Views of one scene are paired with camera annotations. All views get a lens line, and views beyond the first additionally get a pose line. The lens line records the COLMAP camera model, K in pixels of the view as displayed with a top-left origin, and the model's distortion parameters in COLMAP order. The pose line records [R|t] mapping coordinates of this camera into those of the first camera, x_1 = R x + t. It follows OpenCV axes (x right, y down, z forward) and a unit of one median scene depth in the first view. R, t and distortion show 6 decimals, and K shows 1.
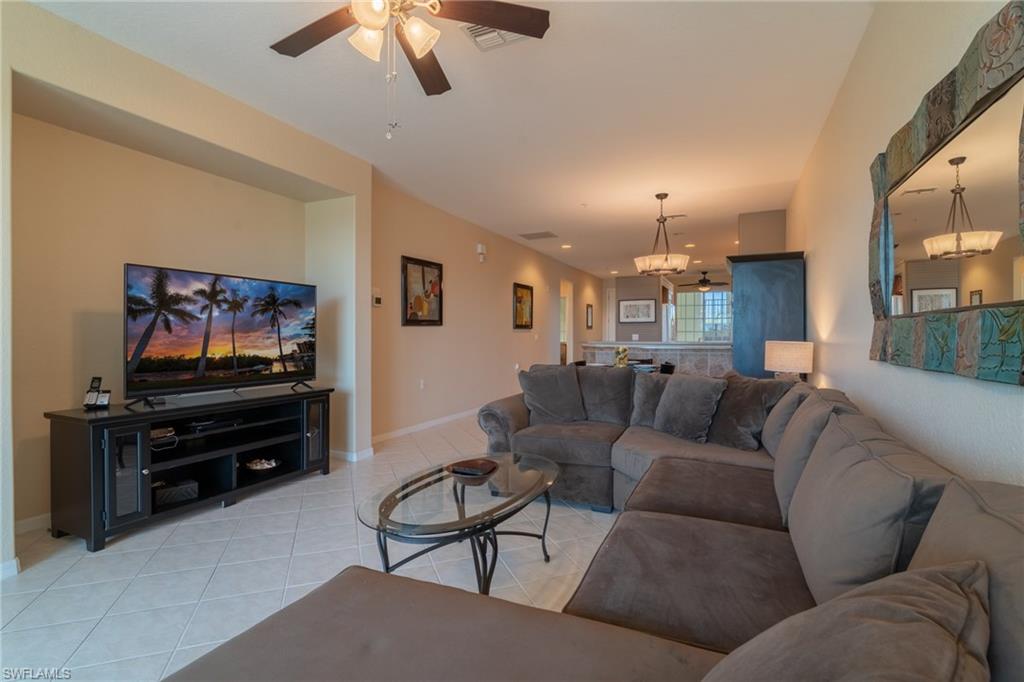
lens RADIAL K [[480.1, 0, 523.2], [0, 480.1, 341.1], [0, 0, 1]] dist [0.000406, 0.000107]
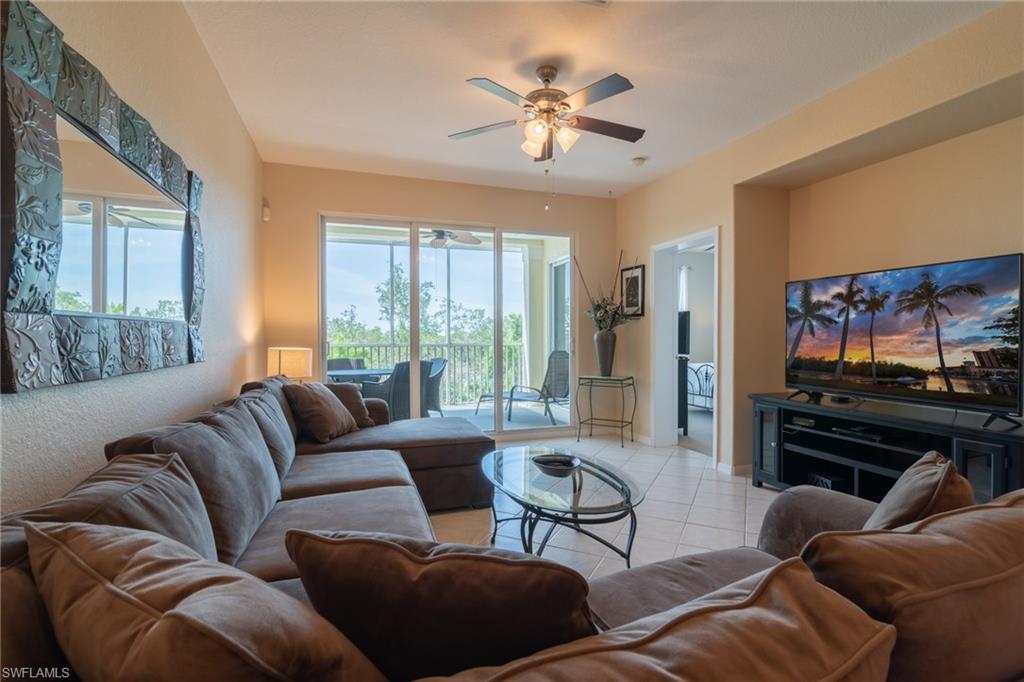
lens RADIAL K [[481.7, 0, 532.9], [0, 481.7, 344.2], [0, 0, 1]] dist [-0.029253, 0.000001]
pose [[-0.736964, 0.010218, -0.675855, 0.443578], [-0.006071, 0.999745, 0.021734, -0.017112], [0.675905, 0.020120, -0.736714, 1.221593]]
